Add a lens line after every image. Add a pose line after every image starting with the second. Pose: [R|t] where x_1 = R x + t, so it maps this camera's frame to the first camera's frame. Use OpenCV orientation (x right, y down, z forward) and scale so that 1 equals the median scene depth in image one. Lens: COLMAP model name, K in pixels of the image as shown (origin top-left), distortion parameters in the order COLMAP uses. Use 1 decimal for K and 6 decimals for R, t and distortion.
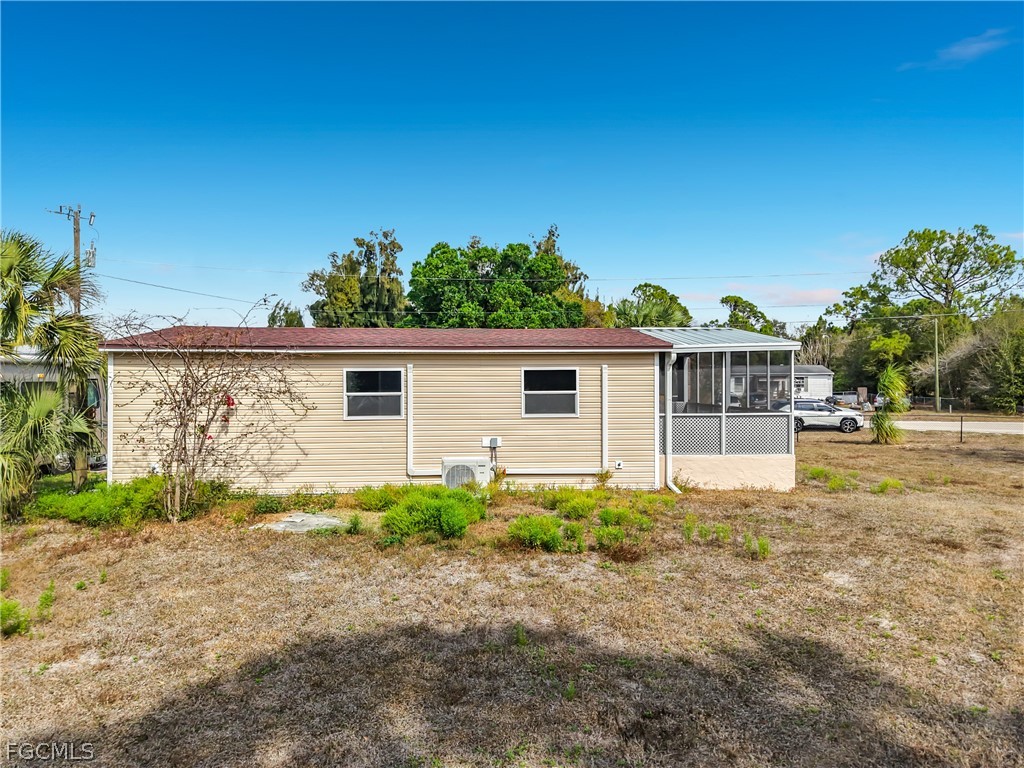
lens RADIAL K [[698.1, 0, 507.3], [0, 698.1, 378.3], [0, 0, 1]] dist [0.073928, -0.079789]
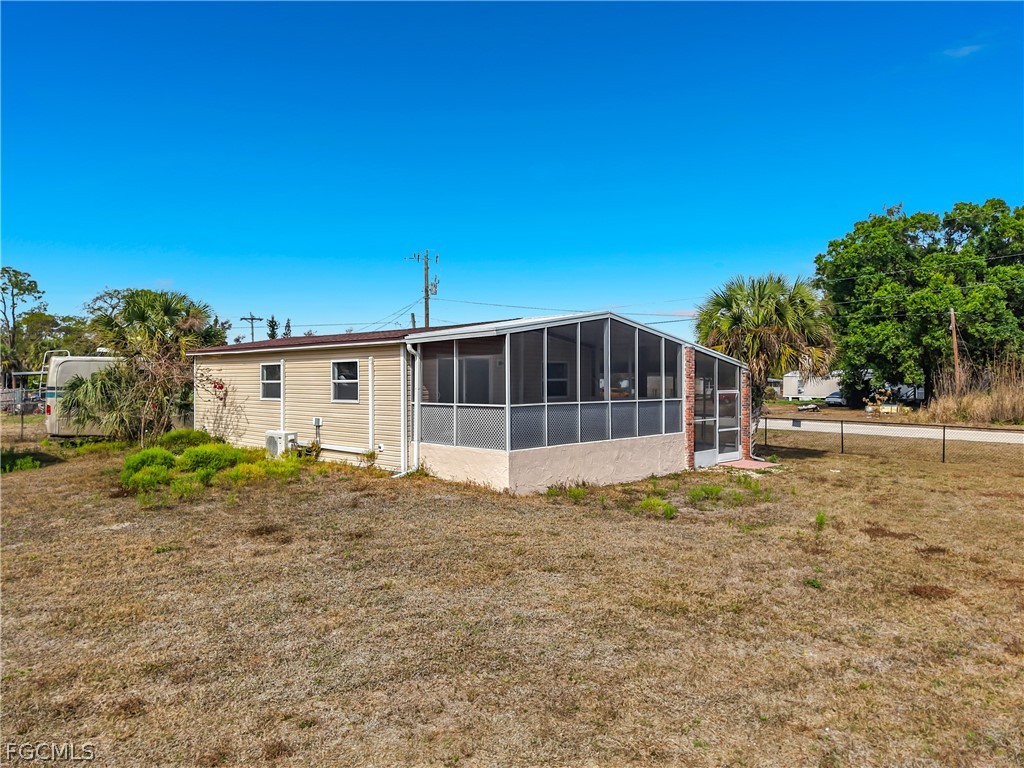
lens RADIAL K [[698.1, 0, 507.3], [0, 698.1, 378.3], [0, 0, 1]] dist [0.073928, -0.079789]
pose [[0.675192, -0.001983, -0.737640, 1.100025], [0.002039, 0.999998, -0.000823, 0.016436], [0.737640, -0.000948, 0.675194, 0.404378]]
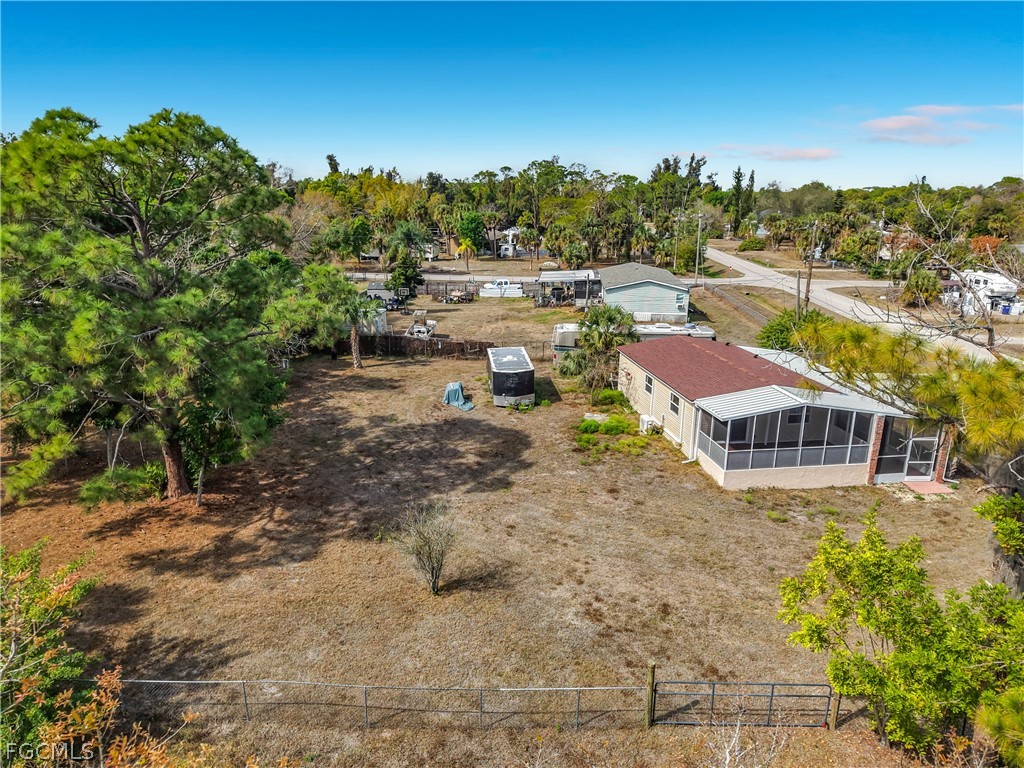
lens RADIAL K [[698.1, 0, 507.3], [0, 698.1, 378.3], [0, 0, 1]] dist [0.073928, -0.079789]
pose [[0.096115, 0.256354, -0.961792, 2.272011], [-0.016238, 0.966541, 0.255997, -0.664737], [0.995238, -0.008988, 0.097062, 0.195301]]
